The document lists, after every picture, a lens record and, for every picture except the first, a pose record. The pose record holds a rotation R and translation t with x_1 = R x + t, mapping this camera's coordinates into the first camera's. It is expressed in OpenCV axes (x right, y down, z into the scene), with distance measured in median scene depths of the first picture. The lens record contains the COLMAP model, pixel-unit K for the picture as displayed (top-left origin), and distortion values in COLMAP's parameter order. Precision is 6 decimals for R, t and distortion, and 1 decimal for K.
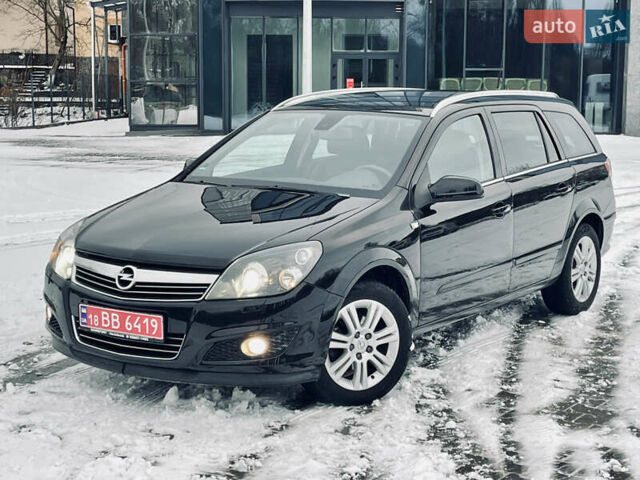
lens RADIAL K [[1192.8, 0, 320.0], [0, 1192.8, 240.0], [0, 0, 1]] dist [0.036275, 0.180325]
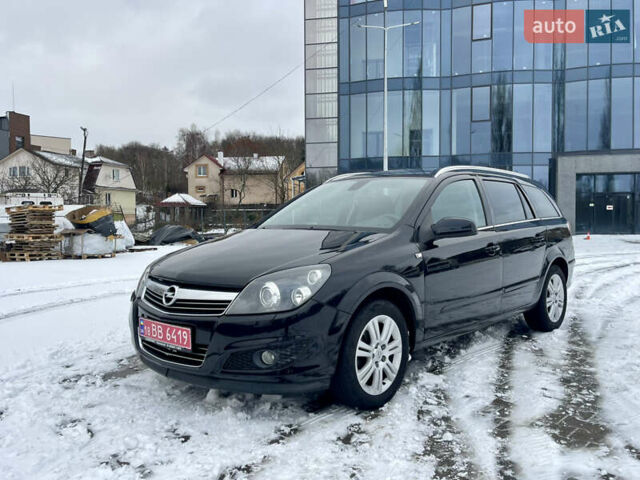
lens RADIAL K [[547.5, 0, 320.0], [0, 547.5, 240.0], [0, 0, 1]] dist [0.009796, 0.004794]
pose [[0.988421, -0.006746, -0.151587, 0.067948], [-0.007286, 0.995749, -0.091820, 0.024537], [0.151562, 0.091861, 0.984170, 0.457088]]
